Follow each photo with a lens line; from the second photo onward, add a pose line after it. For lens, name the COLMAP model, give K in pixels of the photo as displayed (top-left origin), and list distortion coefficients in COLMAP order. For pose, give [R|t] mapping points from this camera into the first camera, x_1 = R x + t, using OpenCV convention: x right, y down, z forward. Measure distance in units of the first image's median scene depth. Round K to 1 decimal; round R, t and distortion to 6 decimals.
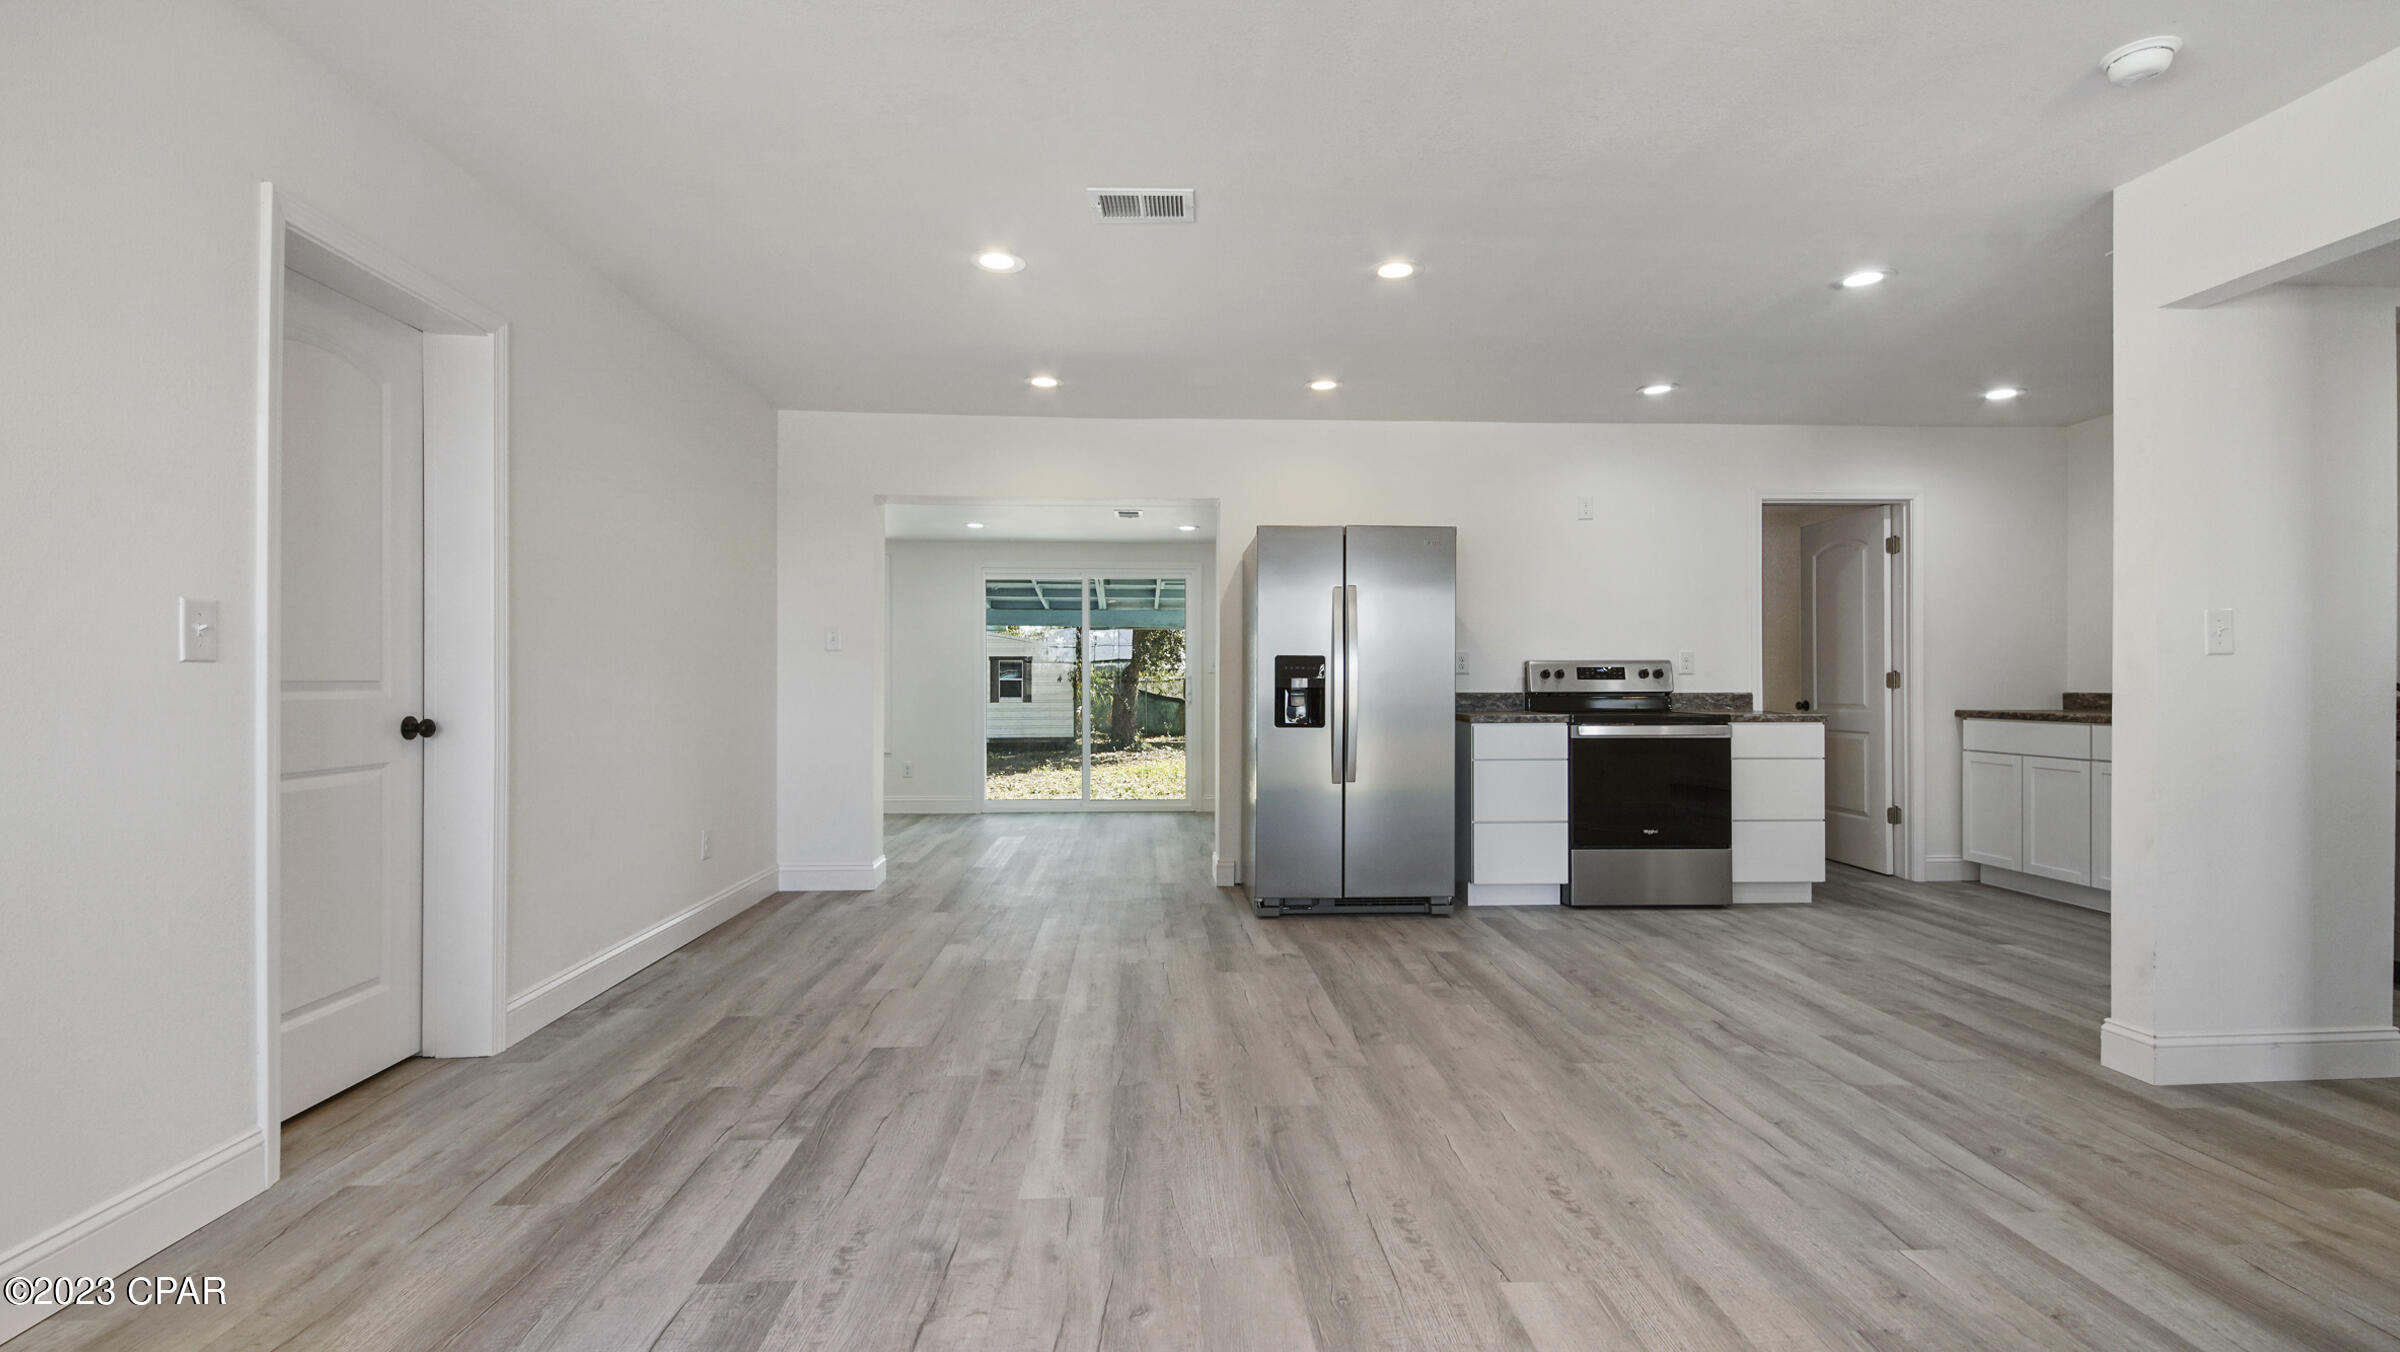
lens RADIAL K [[1131.2, 0, 1117.9], [0, 1131.2, 680.0], [0, 0, 1]] dist [0.040297, -0.021951]
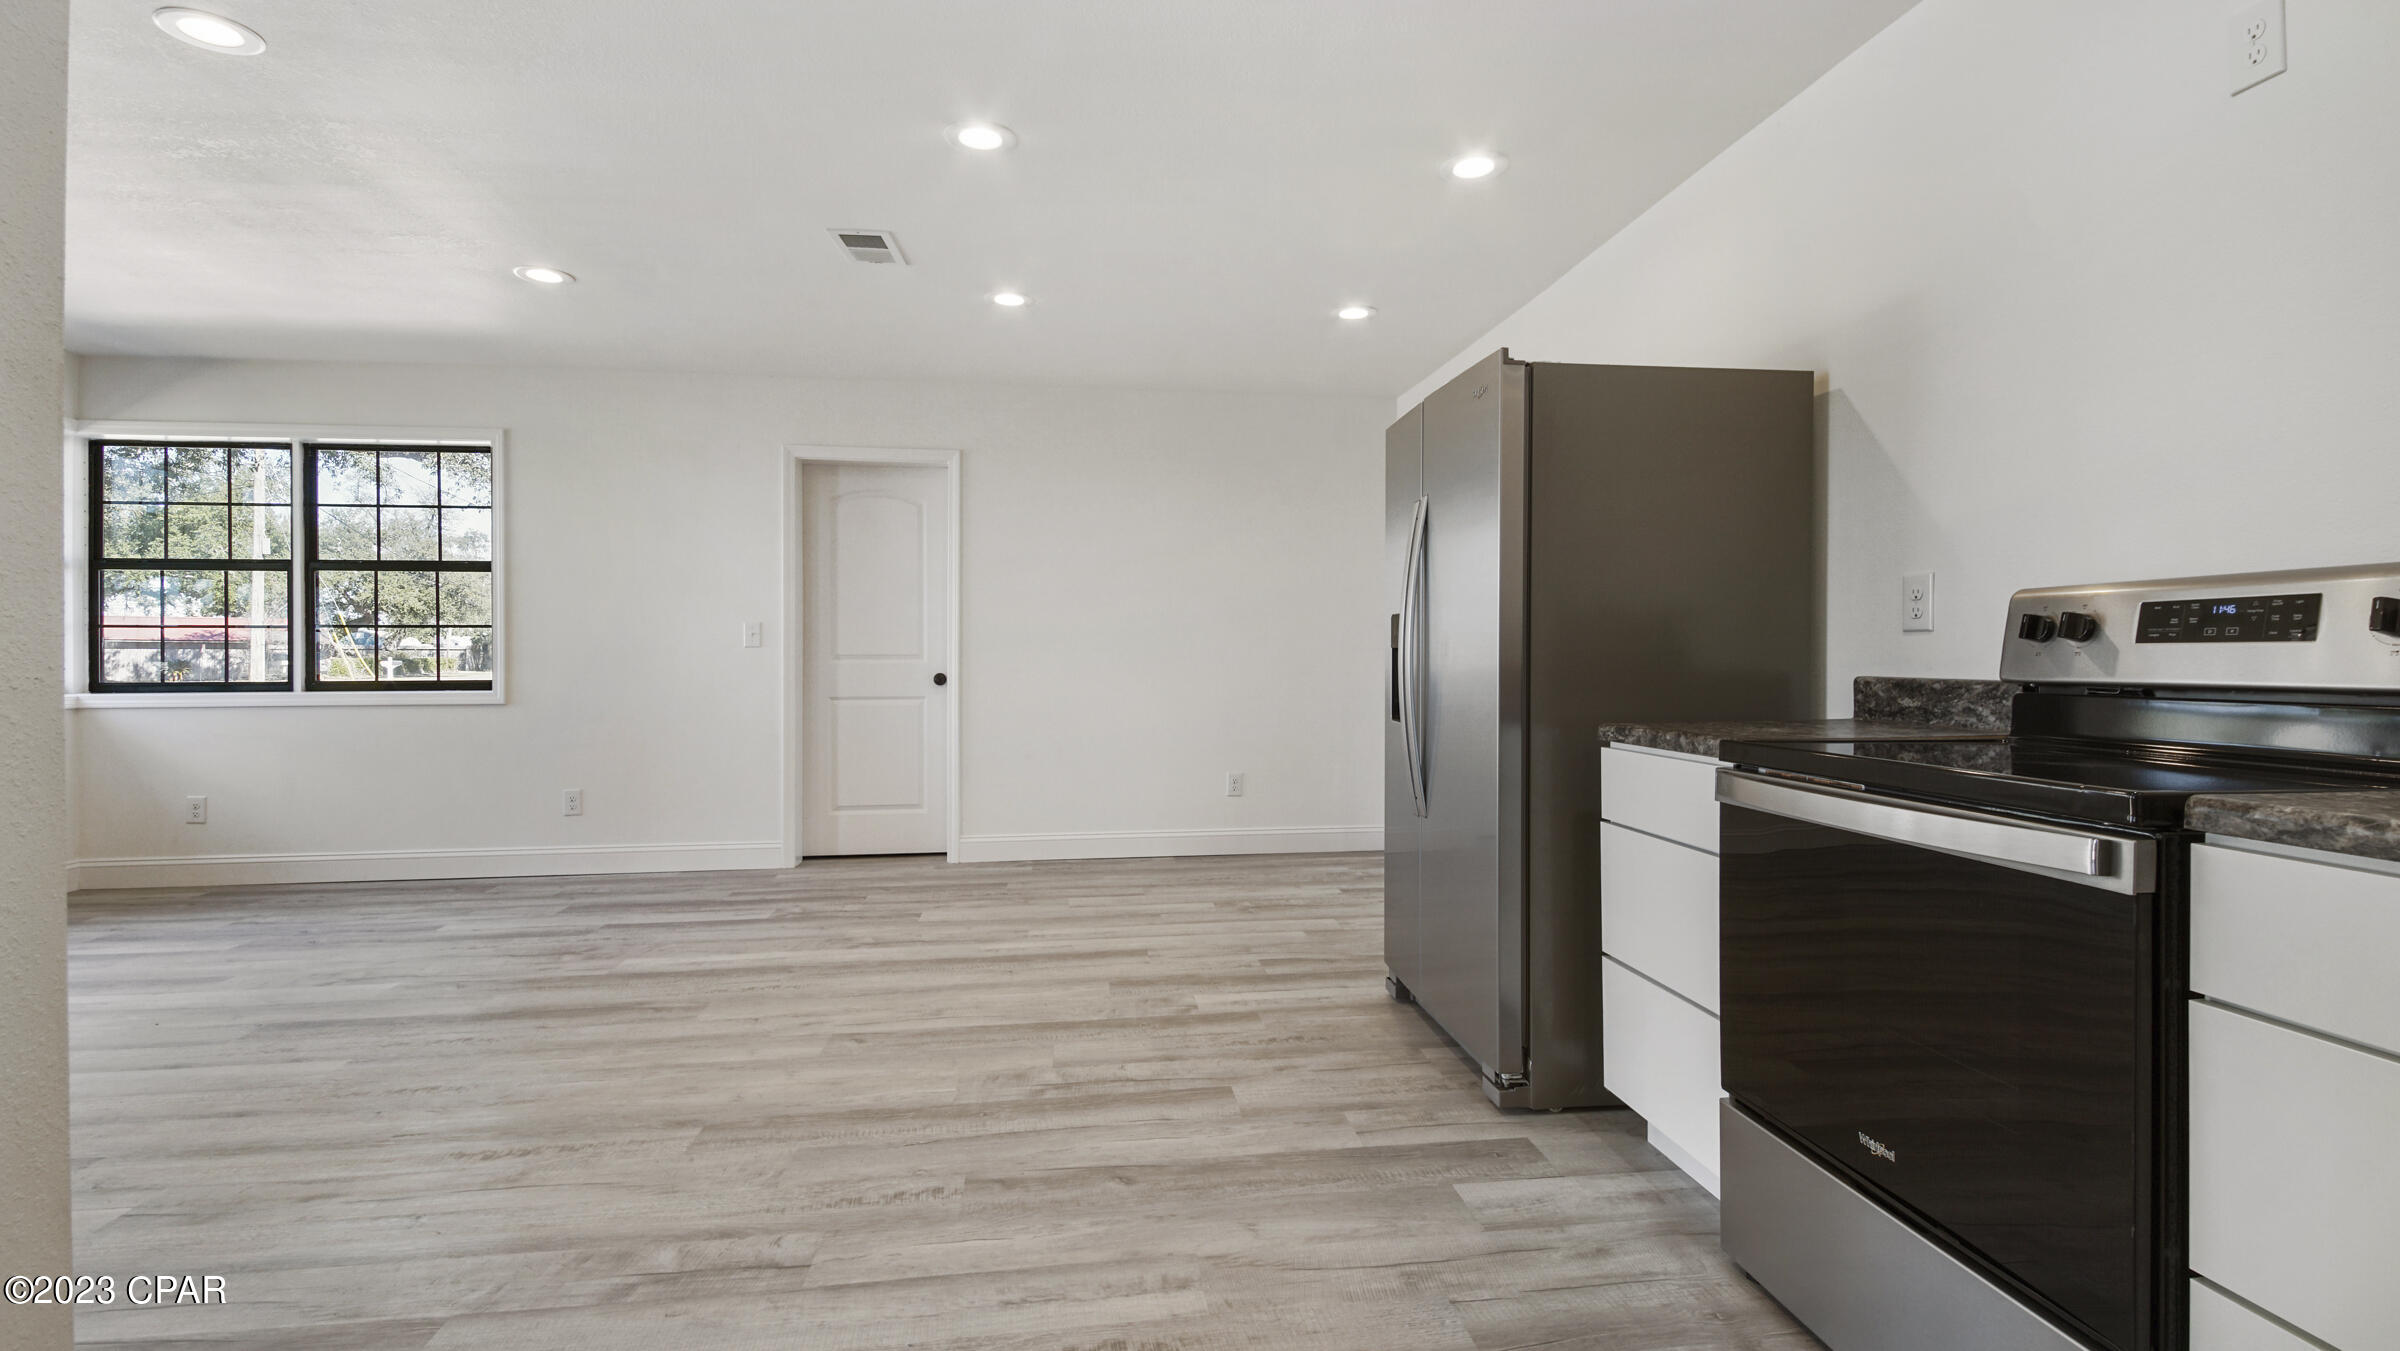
lens RADIAL K [[1043.2, 0, 1188.2], [0, 1043.2, 658.0], [0, 0, 1]] dist [0.032043, -0.016412]
pose [[0.088871, 0.002439, -0.996040, 0.723502], [0.004447, 0.999986, 0.002846, 0.002070], [0.996033, -0.004683, 0.088859, 0.788969]]
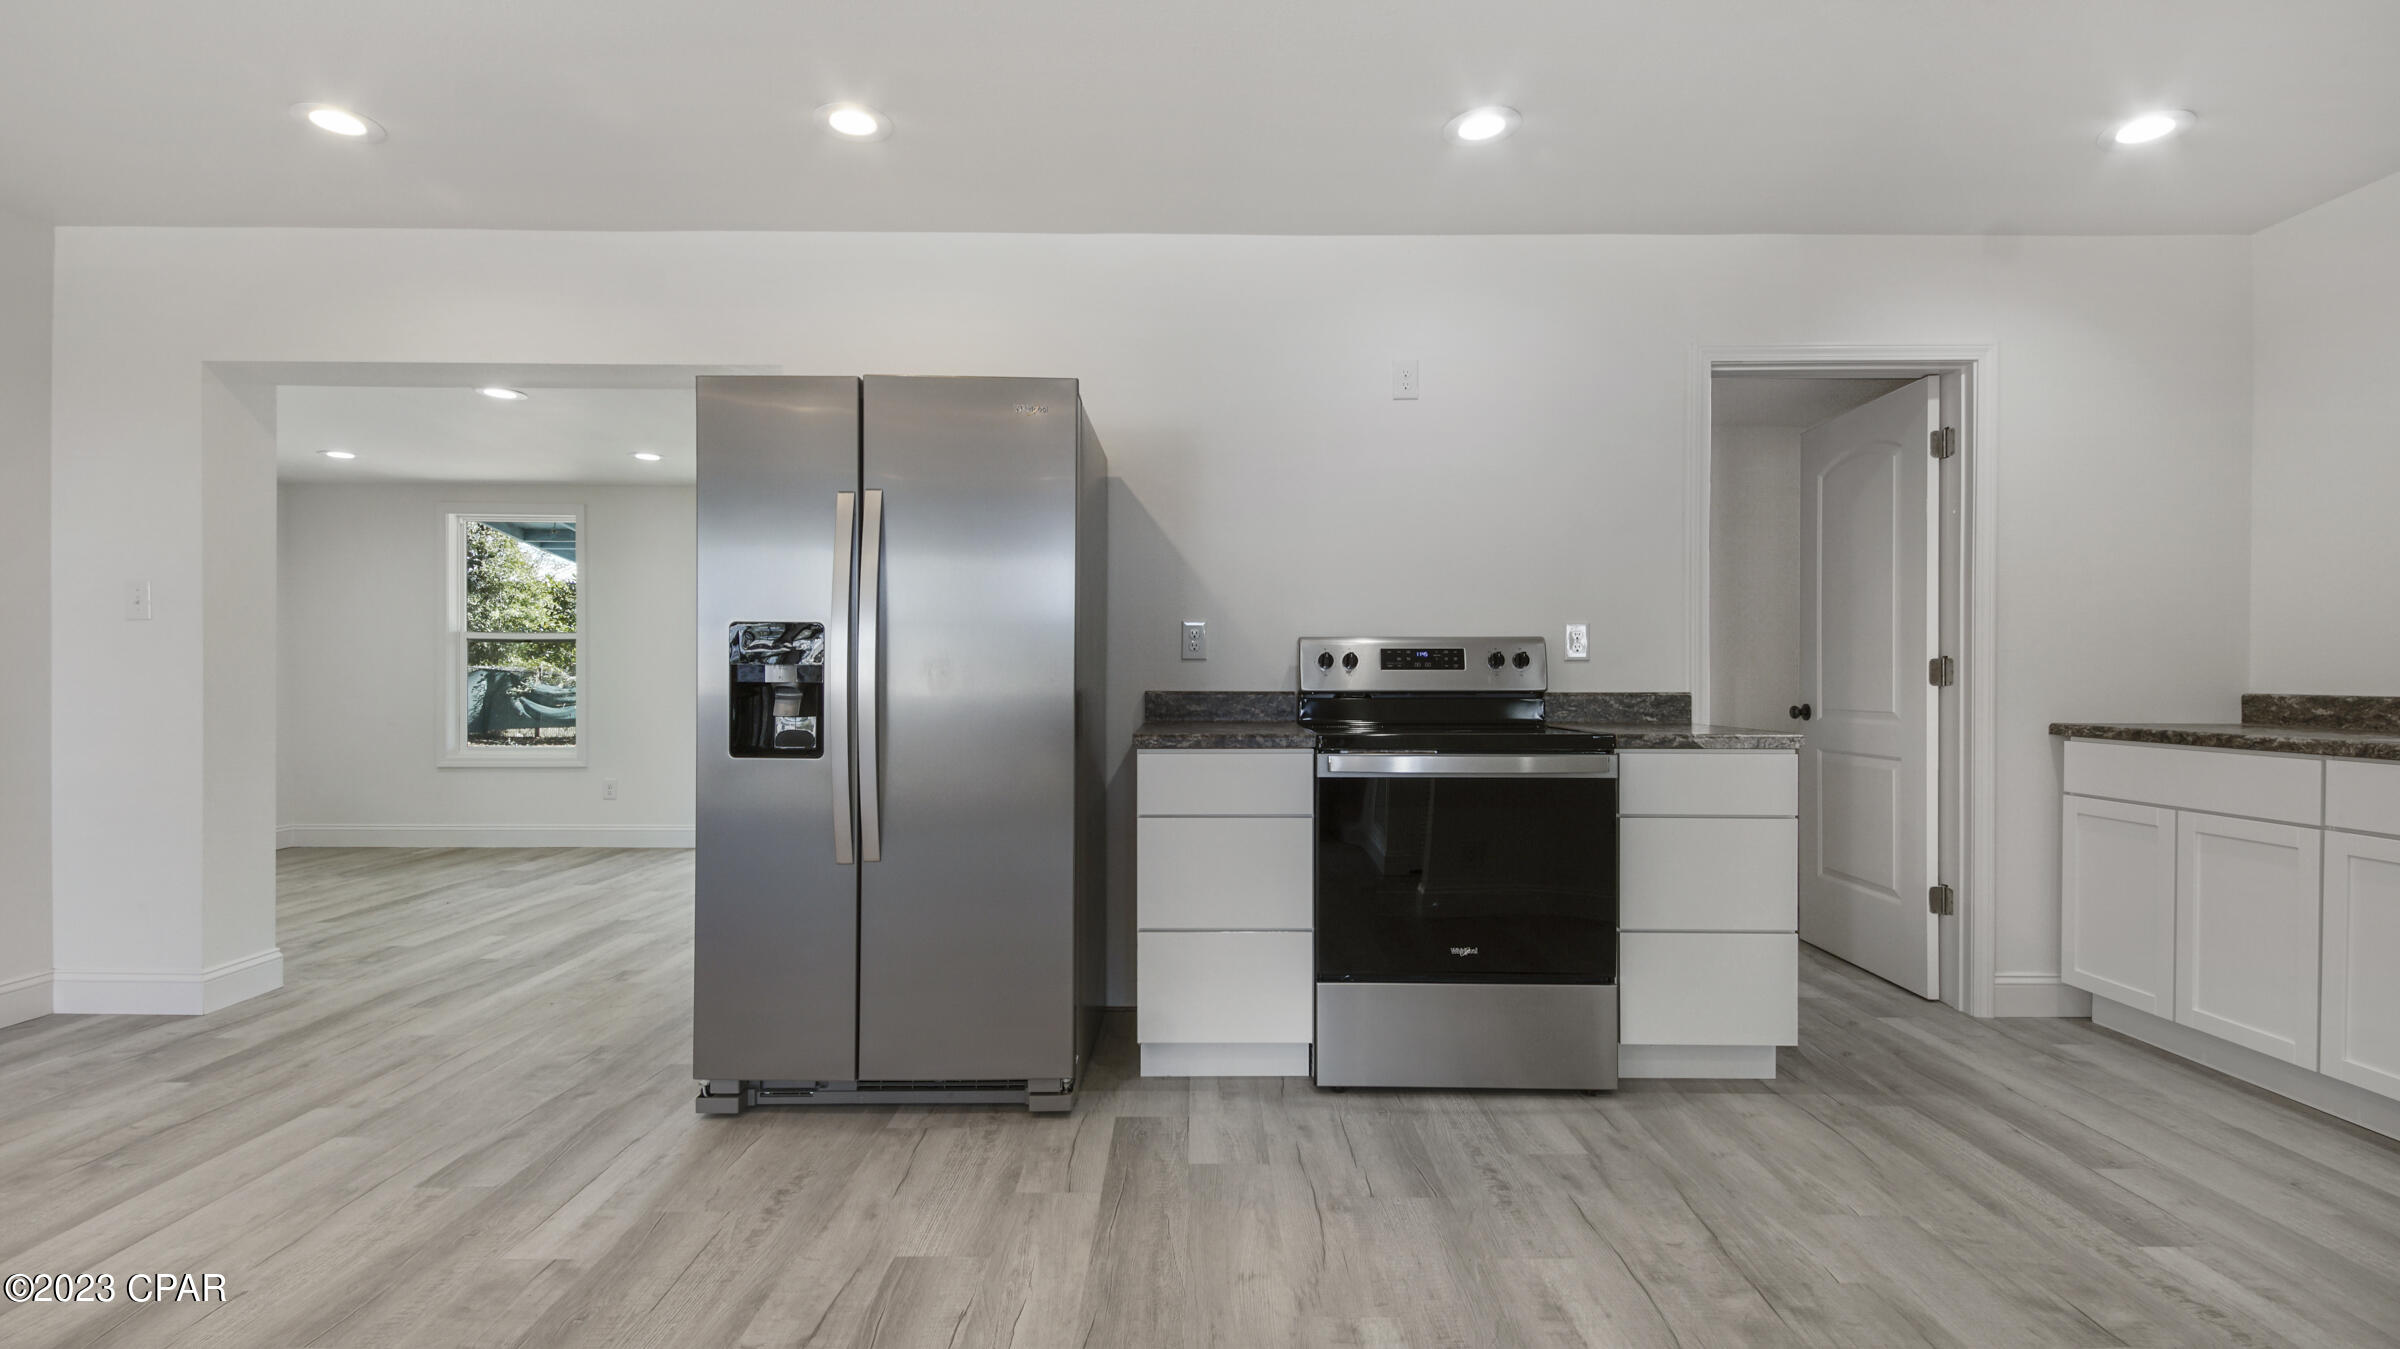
lens RADIAL K [[1076.6, 0, 1161.8], [0, 1076.6, 682.5], [0, 0, 1]] dist [0.033607, -0.019830]
pose [[0.998855, 0.002654, -0.047765, 0.346042], [-0.002266, 0.999964, 0.008185, 0.002306], [0.047785, -0.008067, 0.998825, 0.481763]]
